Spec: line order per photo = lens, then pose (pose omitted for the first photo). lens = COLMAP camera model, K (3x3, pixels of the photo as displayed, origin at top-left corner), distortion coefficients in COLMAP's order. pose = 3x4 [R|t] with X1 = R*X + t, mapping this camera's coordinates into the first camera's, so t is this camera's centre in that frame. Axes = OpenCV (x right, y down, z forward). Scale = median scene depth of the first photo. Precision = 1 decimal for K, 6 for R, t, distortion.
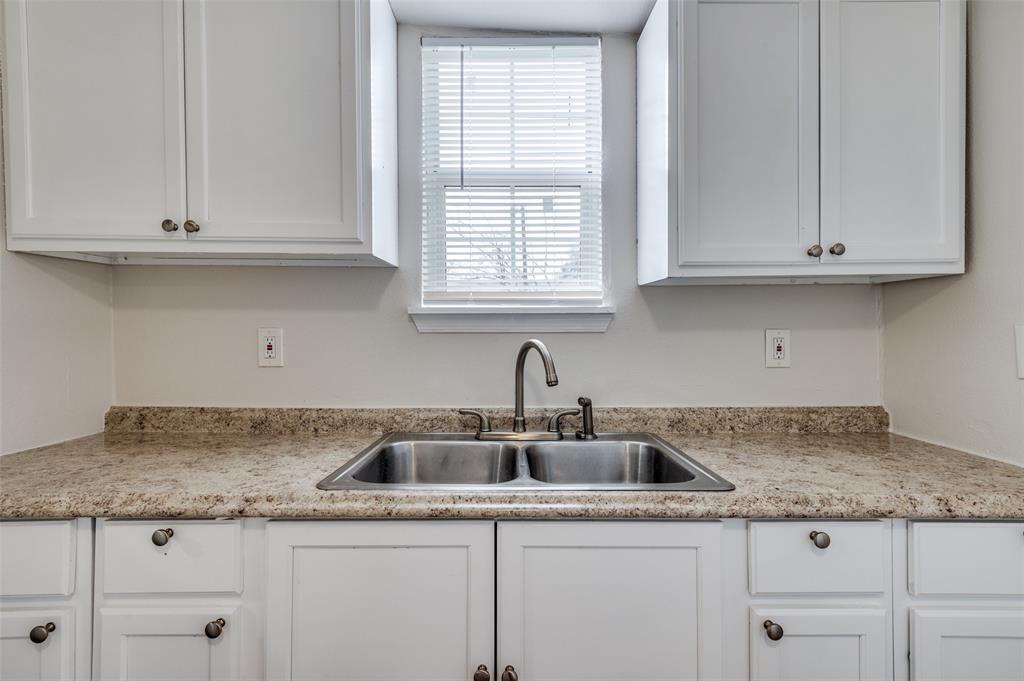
lens RADIAL K [[473.1, 0, 512.8], [0, 473.1, 331.9], [0, 0, 1]] dist [0.002577, -0.000570]
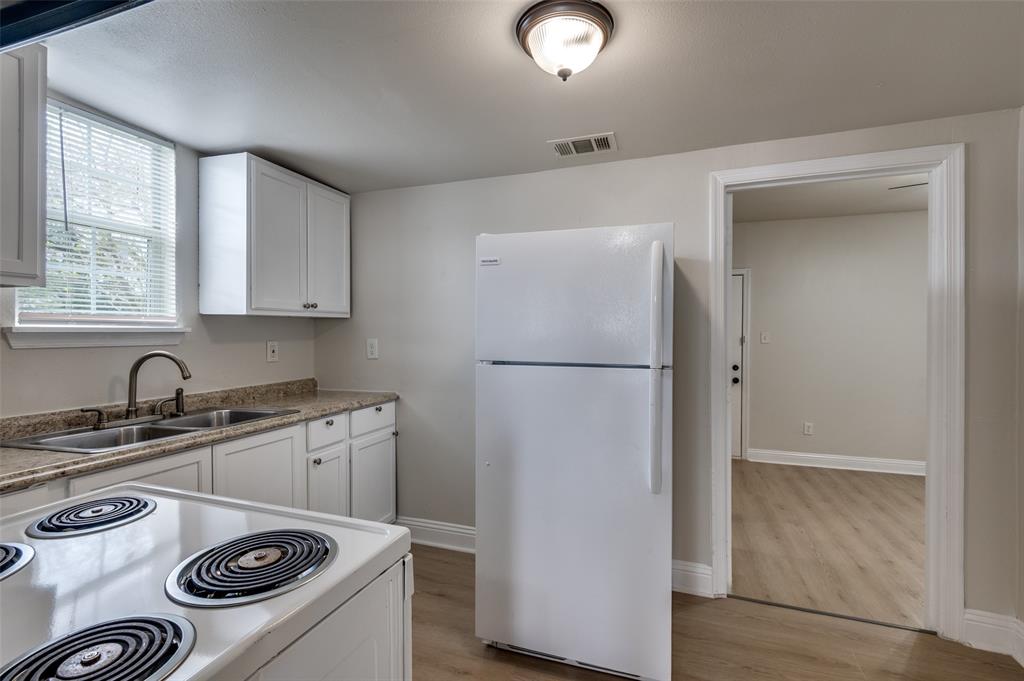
lens RADIAL K [[473.1, 0, 512.8], [0, 473.1, 331.9], [0, 0, 1]] dist [0.002577, -0.000570]
pose [[0.322758, 0.001825, 0.946480, -0.914124], [0.003772, 0.999988, -0.003214, -0.032704], [-0.946474, 0.004608, 0.322748, -0.489971]]
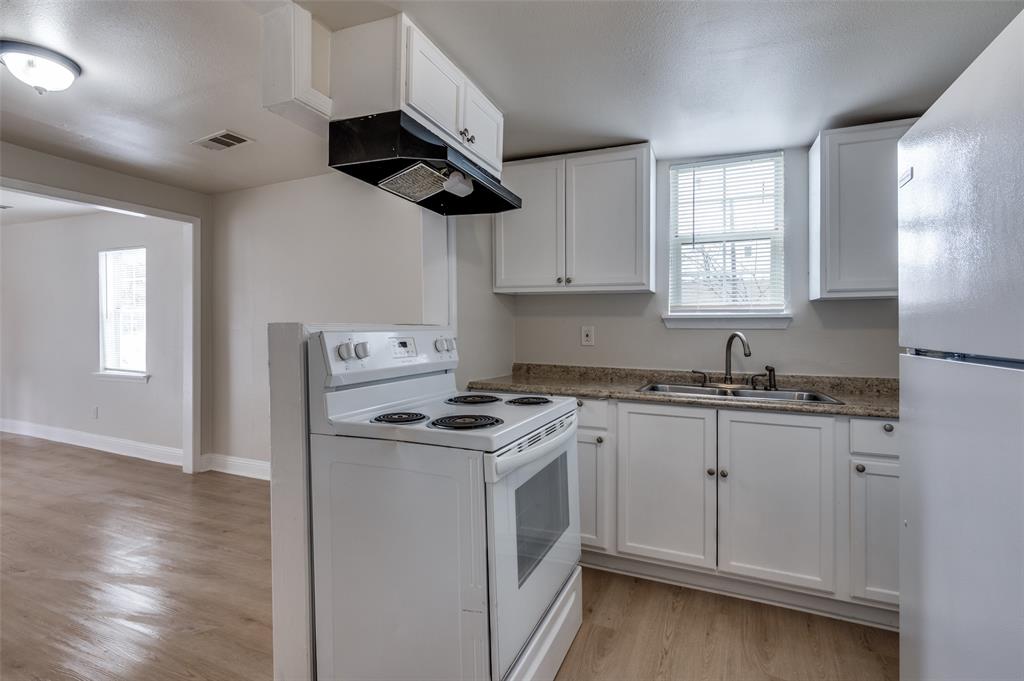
lens RADIAL K [[480.0, 0, 510.3], [0, 480.0, 326.6], [0, 0, 1]] dist [0.009225, -0.000332]
pose [[0.917998, 0.004823, -0.396555, -0.021659], [-0.009882, 0.999894, -0.010715, 0.020628], [0.396461, 0.013755, 0.917948, -0.968760]]
